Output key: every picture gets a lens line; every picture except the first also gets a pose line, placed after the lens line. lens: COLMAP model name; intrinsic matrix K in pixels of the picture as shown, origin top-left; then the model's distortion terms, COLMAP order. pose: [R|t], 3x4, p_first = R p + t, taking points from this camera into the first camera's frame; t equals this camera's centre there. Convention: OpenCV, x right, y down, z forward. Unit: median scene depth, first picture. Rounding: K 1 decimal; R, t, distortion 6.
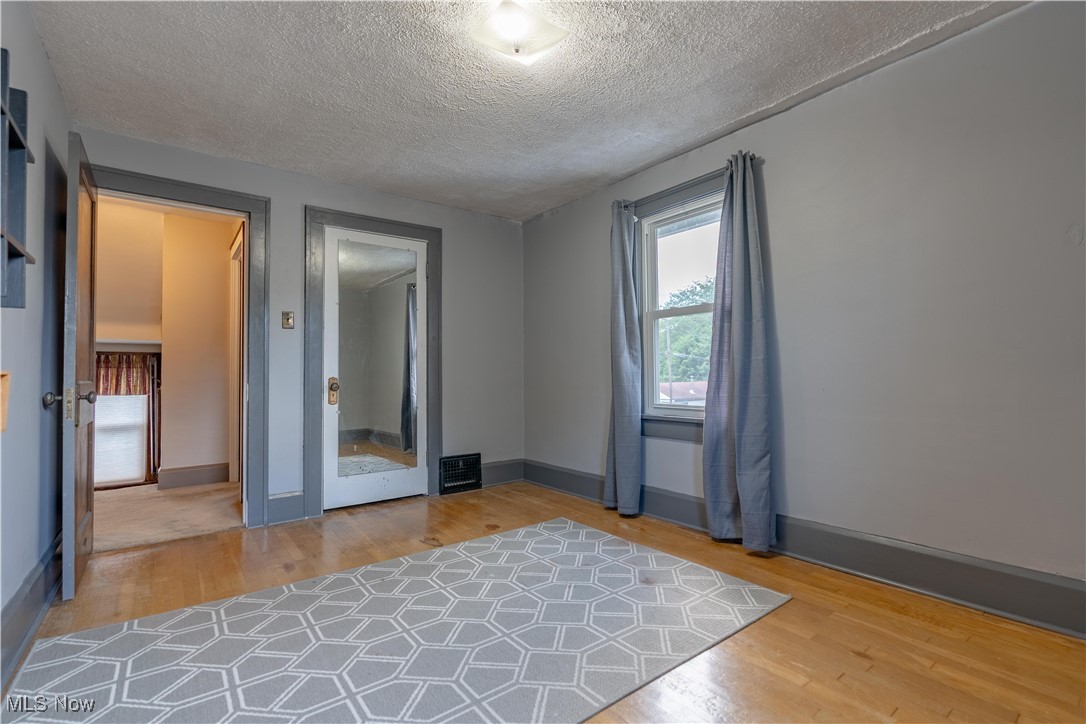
lens RADIAL K [[487.7, 0, 547.1], [0, 487.7, 365.9], [0, 0, 1]] dist [-0.010640, 0.001193]
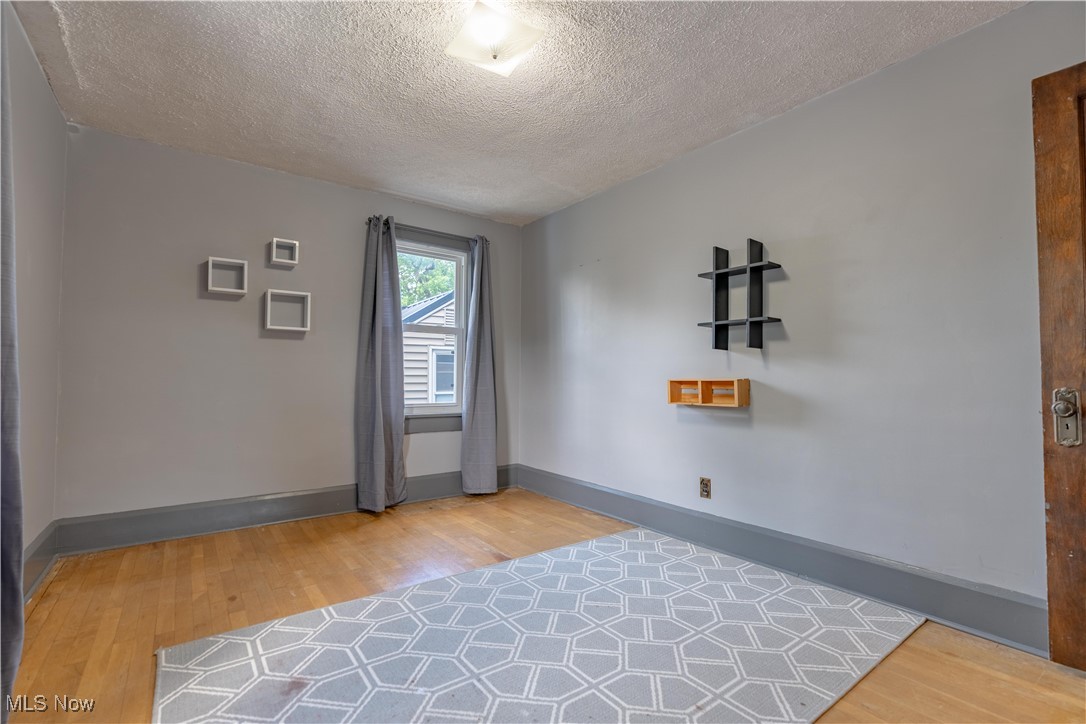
lens RADIAL K [[487.7, 0, 543.0], [0, 487.7, 366.1], [0, 0, 1]] dist [-0.010640, 0.001193]
pose [[-0.999805, 0.005183, 0.019038, -0.166291], [0.004175, 0.998608, -0.052585, 0.037229], [-0.019284, -0.052495, -0.998435, 1.811866]]
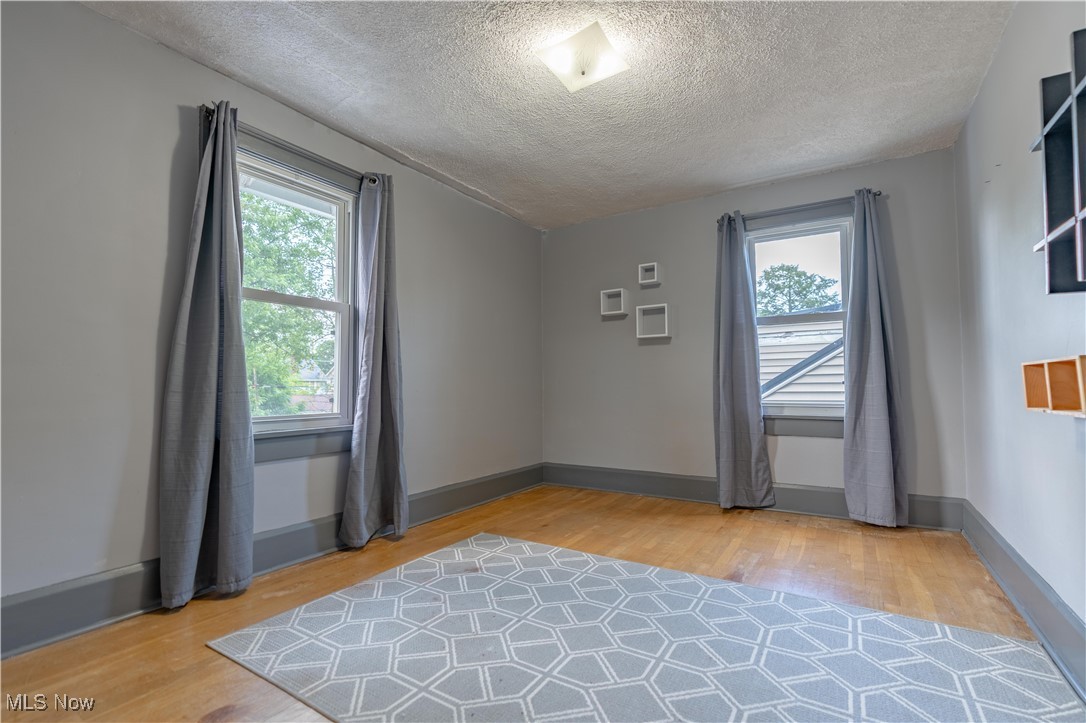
lens RADIAL K [[487.7, 0, 539.9], [0, 487.7, 366.9], [0, 0, 1]] dist [-0.010640, 0.001193]
pose [[-0.338483, 0.045365, 0.939878, -0.934220], [-0.012366, 0.998536, -0.052649, 0.055041], [-0.940891, -0.029443, -0.337426, 1.325811]]
